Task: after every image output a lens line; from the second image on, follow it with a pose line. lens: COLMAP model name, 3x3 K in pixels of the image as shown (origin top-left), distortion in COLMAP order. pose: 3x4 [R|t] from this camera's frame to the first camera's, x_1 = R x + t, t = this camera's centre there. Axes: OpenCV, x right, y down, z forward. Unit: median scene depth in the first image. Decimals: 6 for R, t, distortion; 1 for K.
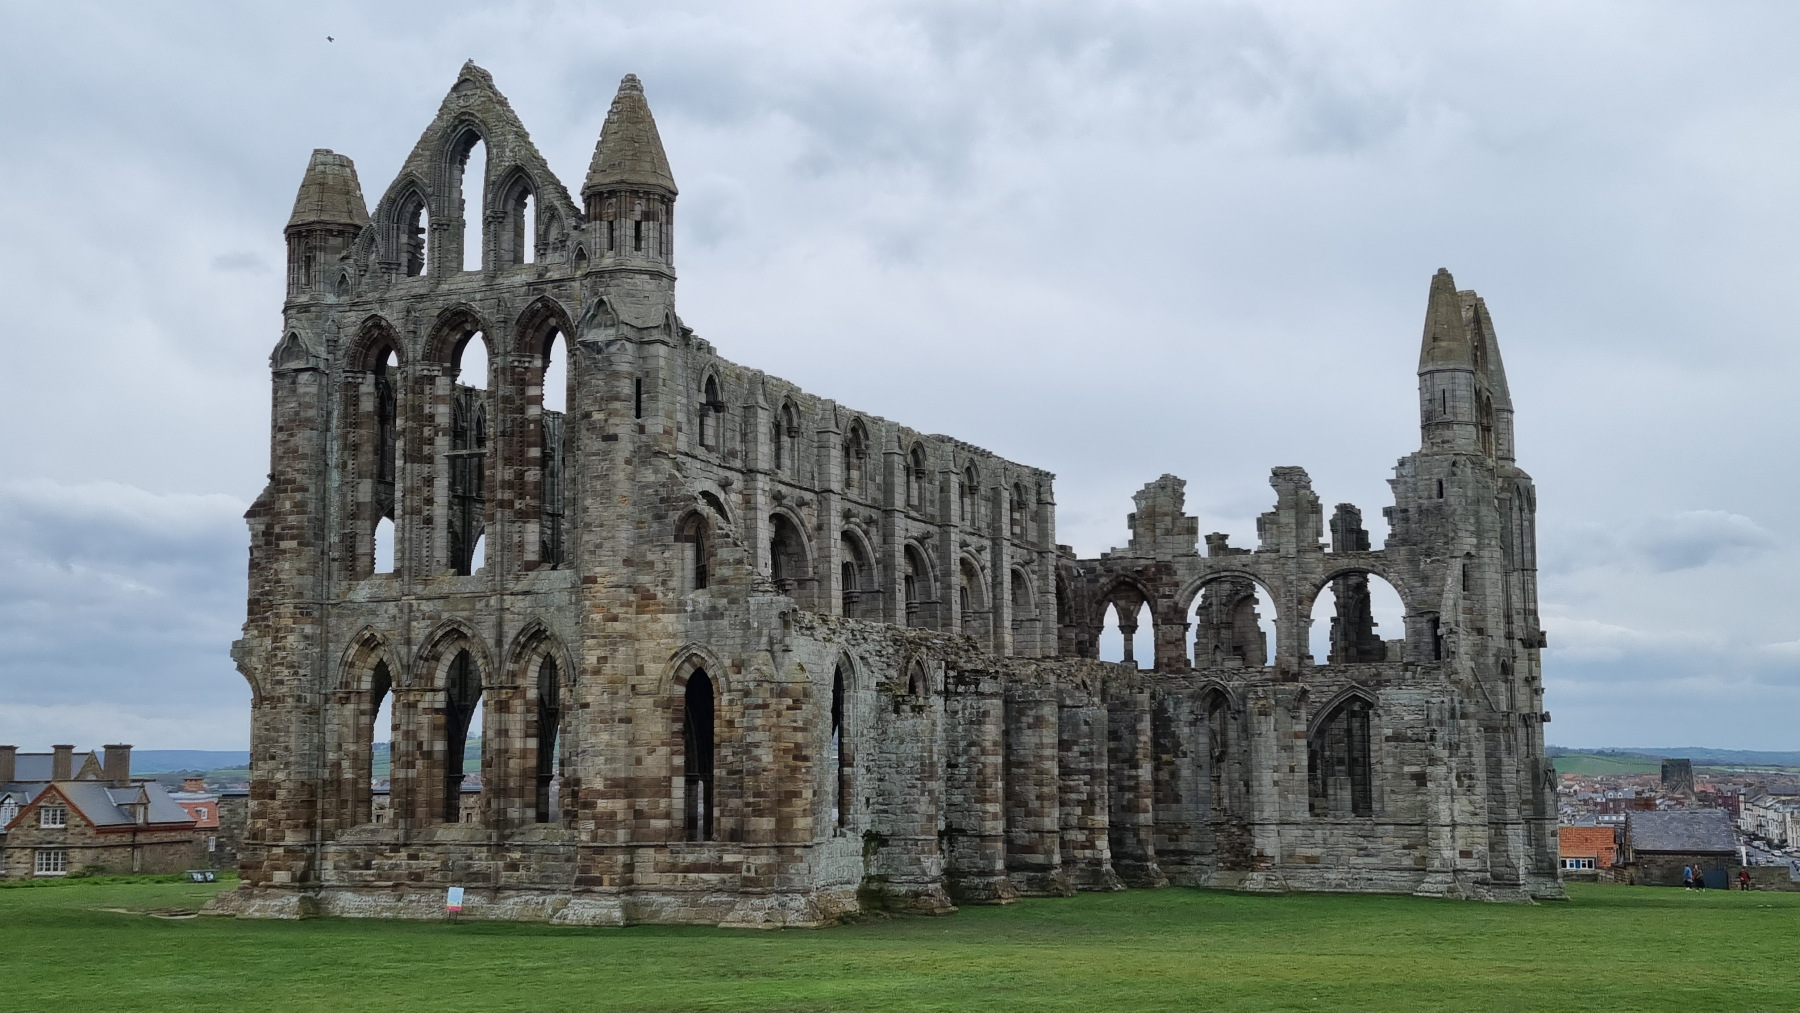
lens RADIAL K [[2147.8, 0, 885.8], [0, 2147.8, 483.3], [0, 0, 1]] dist [0.030191, 0.056954]
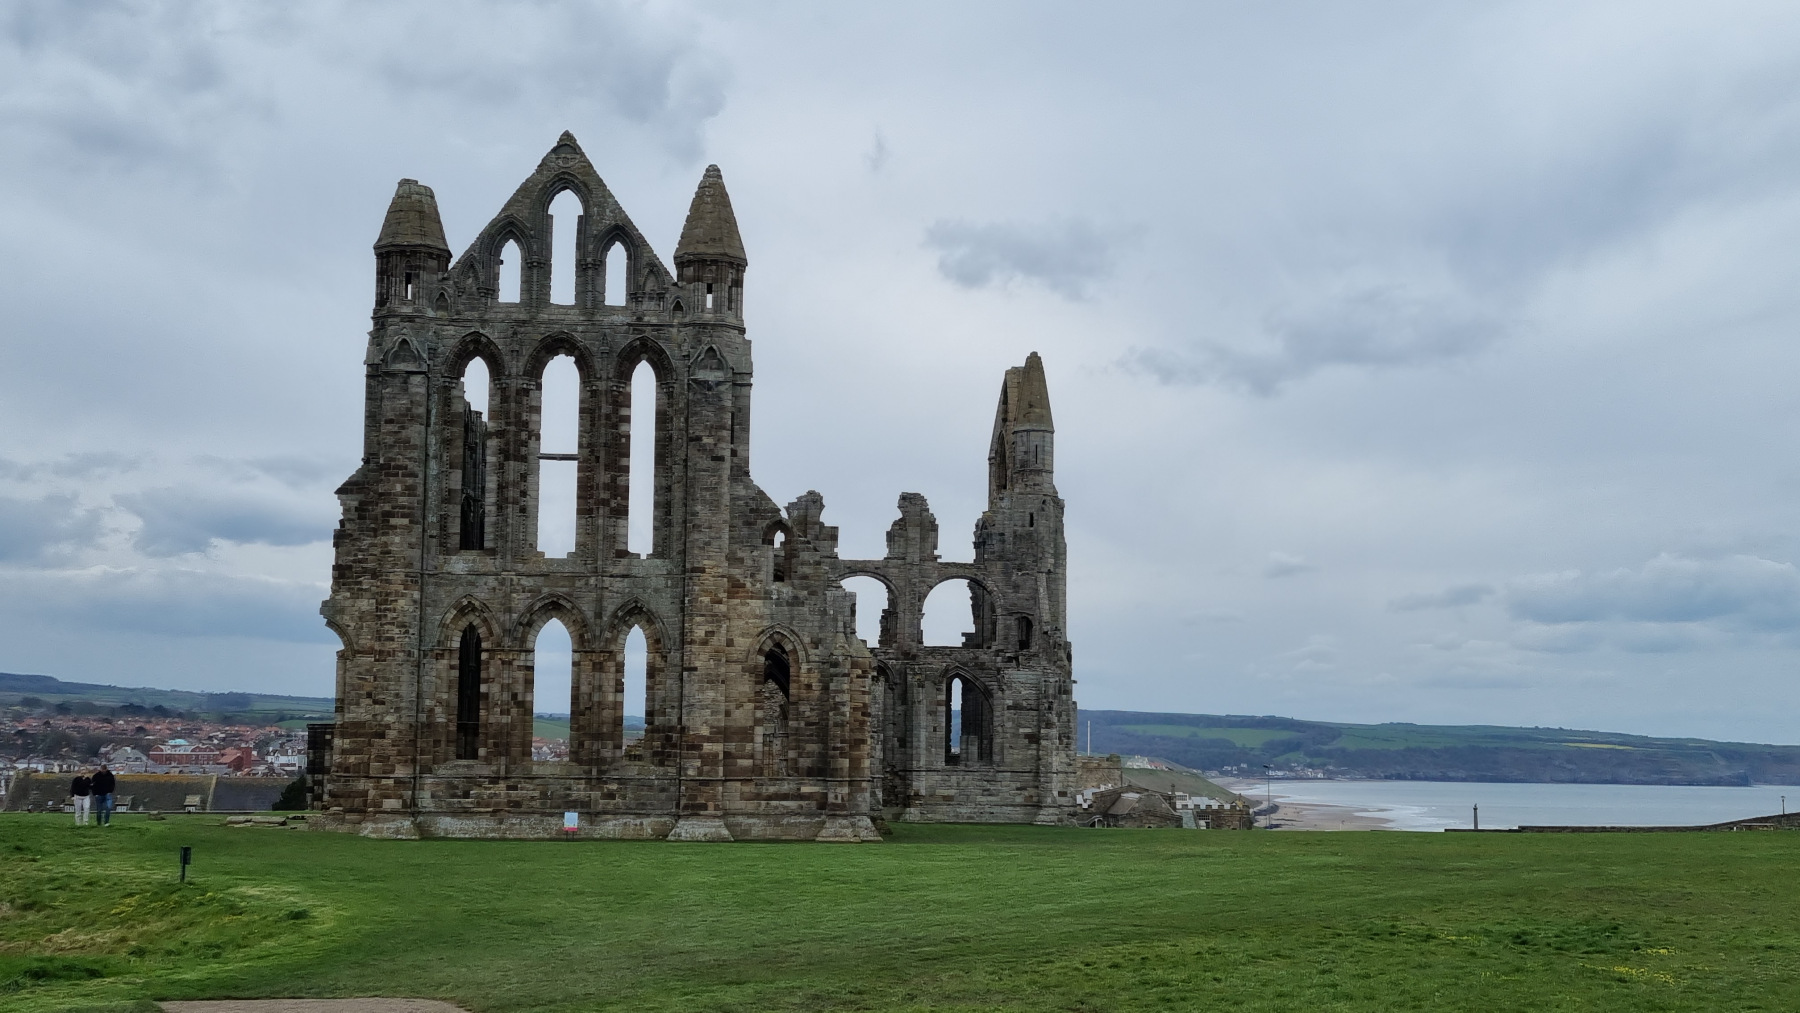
lens RADIAL K [[2092.6, 0, 900.0], [0, 2092.6, 506.5], [0, 0, 1]] dist [0.013299, 0.019720]
pose [[0.878161, 0.069247, 0.473326, -0.578813], [-0.081234, 0.996683, 0.004900, -0.007292], [-0.471417, -0.042753, 0.880874, -0.128389]]
